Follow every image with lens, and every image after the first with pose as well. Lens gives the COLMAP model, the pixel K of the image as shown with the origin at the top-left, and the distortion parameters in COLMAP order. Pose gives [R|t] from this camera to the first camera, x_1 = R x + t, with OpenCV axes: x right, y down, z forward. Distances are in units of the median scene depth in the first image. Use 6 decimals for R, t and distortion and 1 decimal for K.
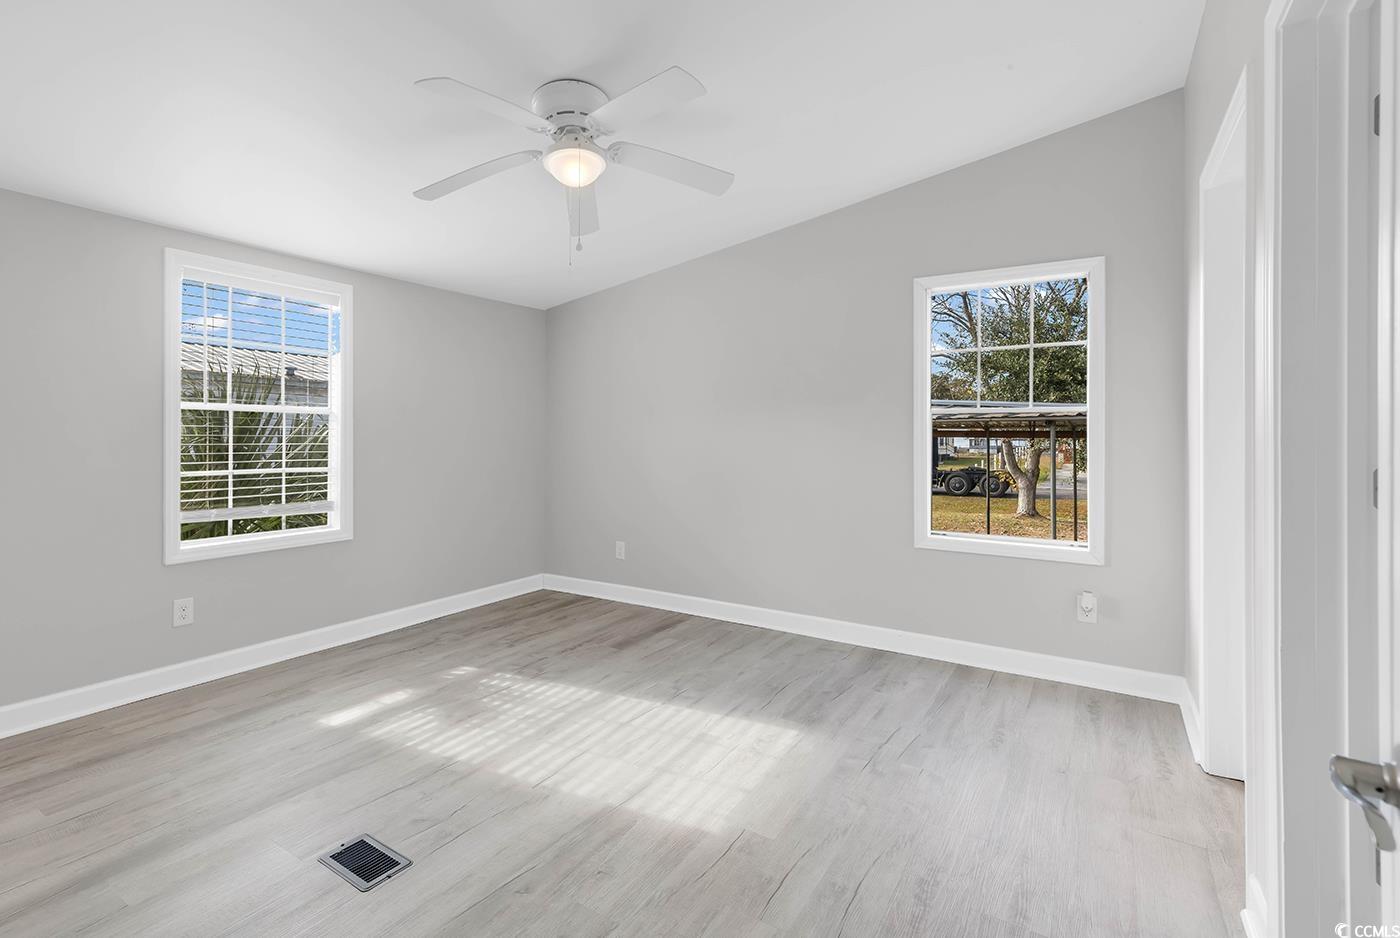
lens RADIAL K [[631.5, 0, 698.7], [0, 631.5, 450.1], [0, 0, 1]] dist [0.004050, 0.000238]
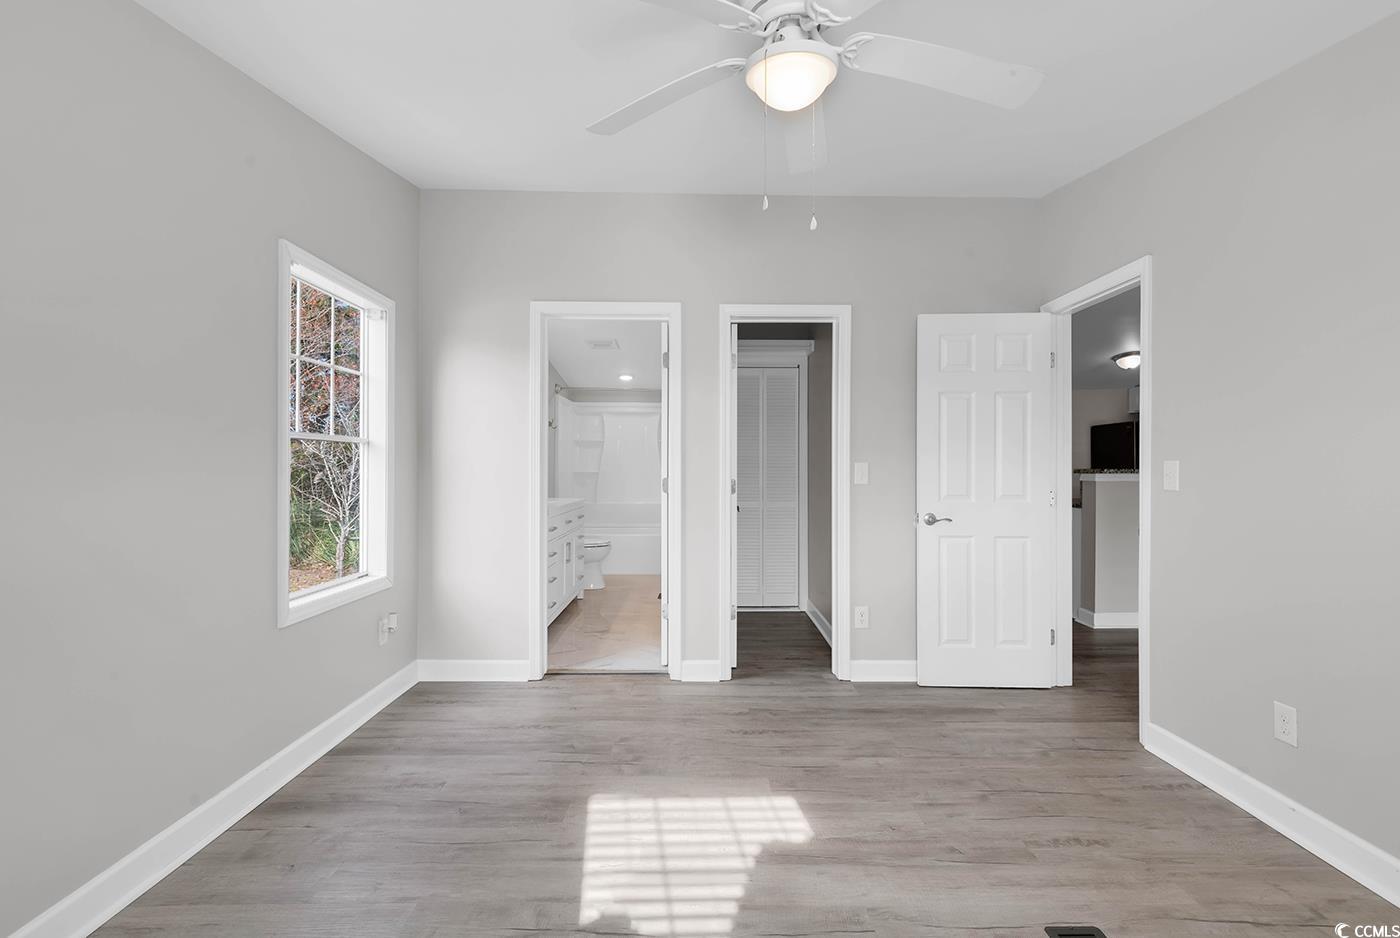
lens RADIAL K [[632.7, 0, 706.8], [0, 632.7, 488.6], [0, 0, 1]] dist [0.003244, -0.000167]
pose [[-0.548426, -0.030239, 0.835652, -0.604971], [0.012319, 0.998945, 0.044233, -0.029270], [-0.836108, 0.034553, -0.547475, 1.226489]]
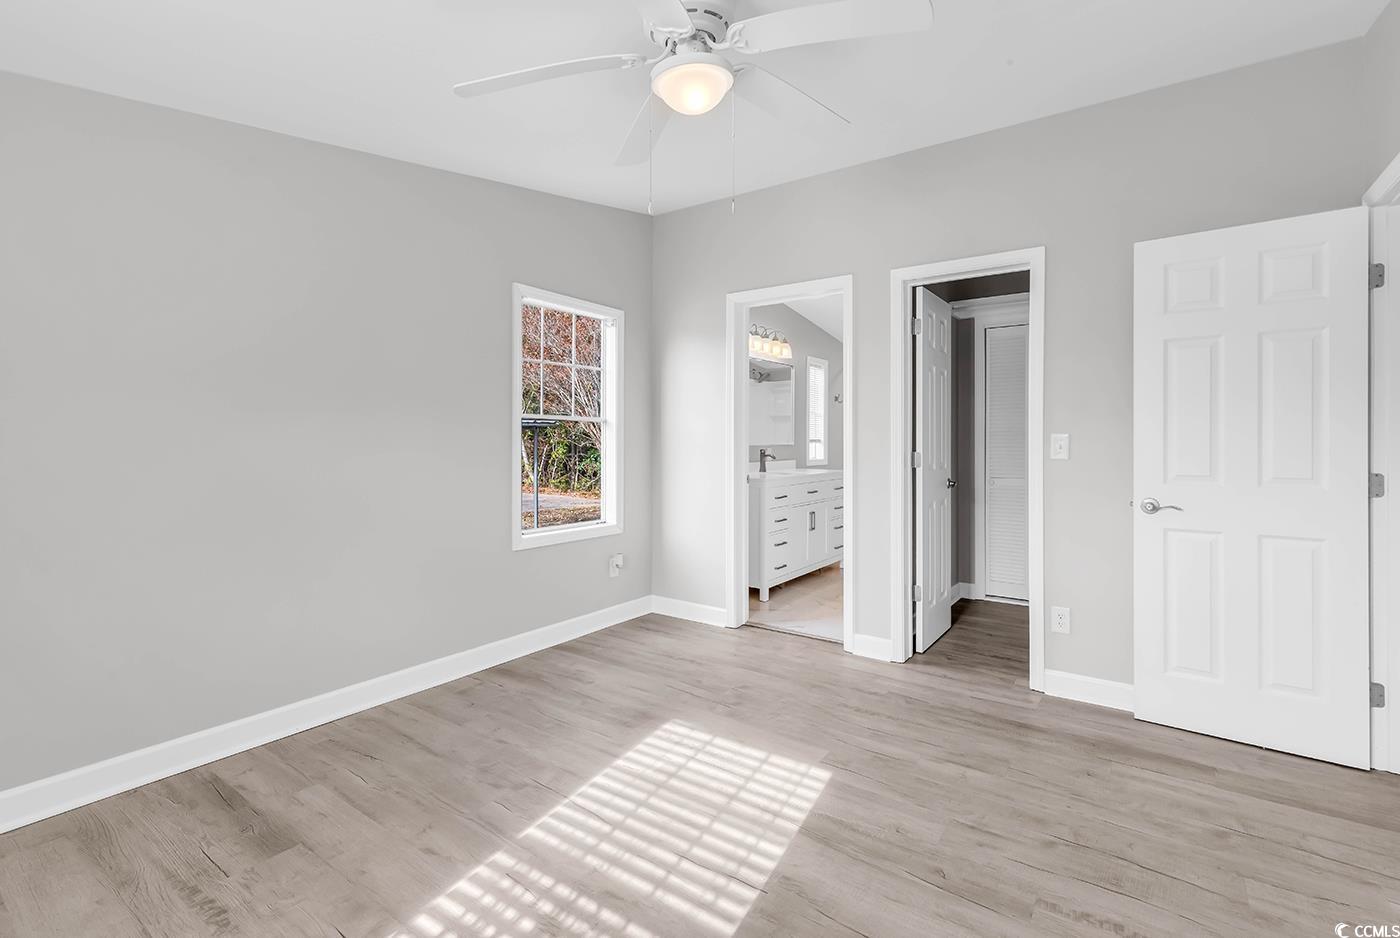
lens RADIAL K [[637.2, 0, 706.6], [0, 637.2, 468.3], [0, 0, 1]] dist [0.006527, -0.000128]
pose [[0.045172, -0.044010, 0.998009, -0.804711], [0.017590, 0.998909, 0.043253, -0.019557], [-0.998824, 0.015601, 0.045897, 0.806451]]
